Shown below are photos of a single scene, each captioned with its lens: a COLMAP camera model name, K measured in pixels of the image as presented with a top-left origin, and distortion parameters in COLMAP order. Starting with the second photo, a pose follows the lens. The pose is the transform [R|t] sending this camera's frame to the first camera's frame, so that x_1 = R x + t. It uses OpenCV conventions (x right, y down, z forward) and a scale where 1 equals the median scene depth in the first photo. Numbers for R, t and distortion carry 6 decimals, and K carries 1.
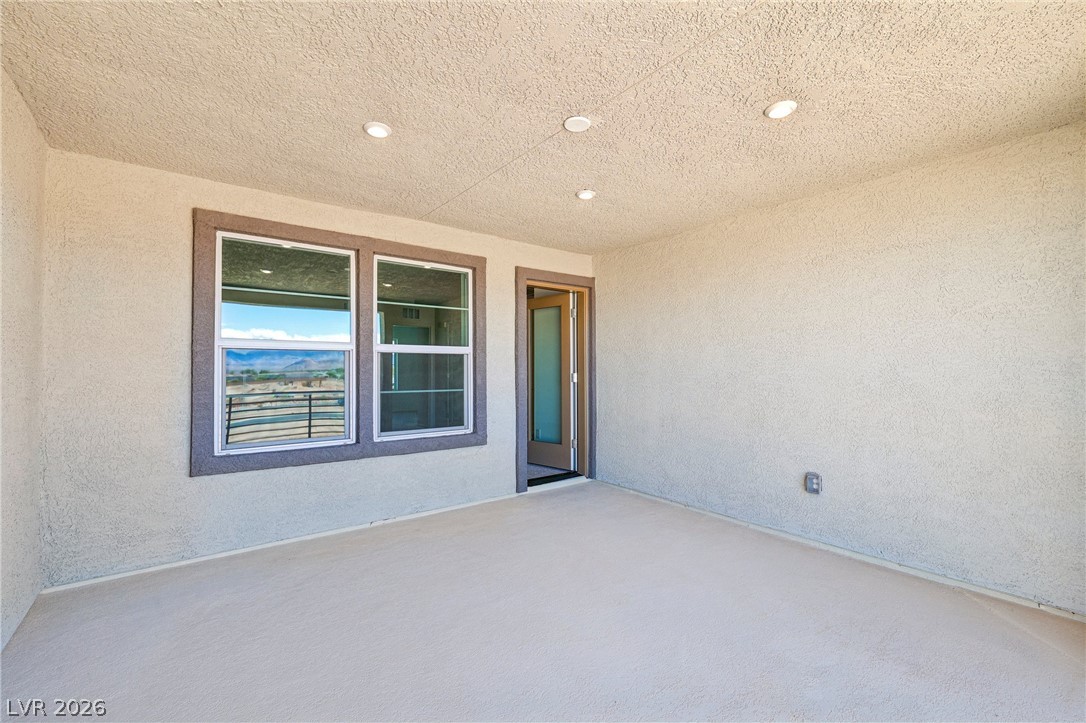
lens RADIAL K [[455.2, 0, 533.6], [0, 455.2, 364.4], [0, 0, 1]] dist [-0.001208, 0.000071]
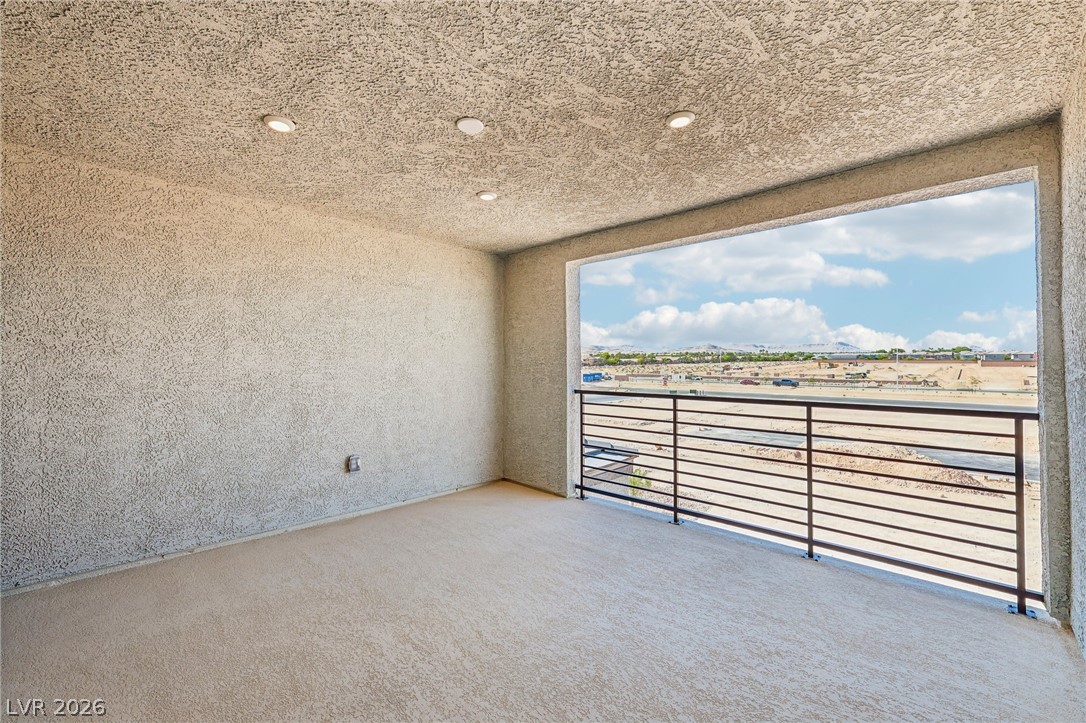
lens RADIAL K [[459.3, 0, 543.0], [0, 459.3, 361.5], [0, 0, 1]] dist [-0.000521, 0.000110]
pose [[-0.158736, 0.009258, 0.987278, -0.640889], [-0.009897, 0.999891, -0.010967, 0.001355], [-0.987271, -0.011512, -0.158627, 0.691780]]
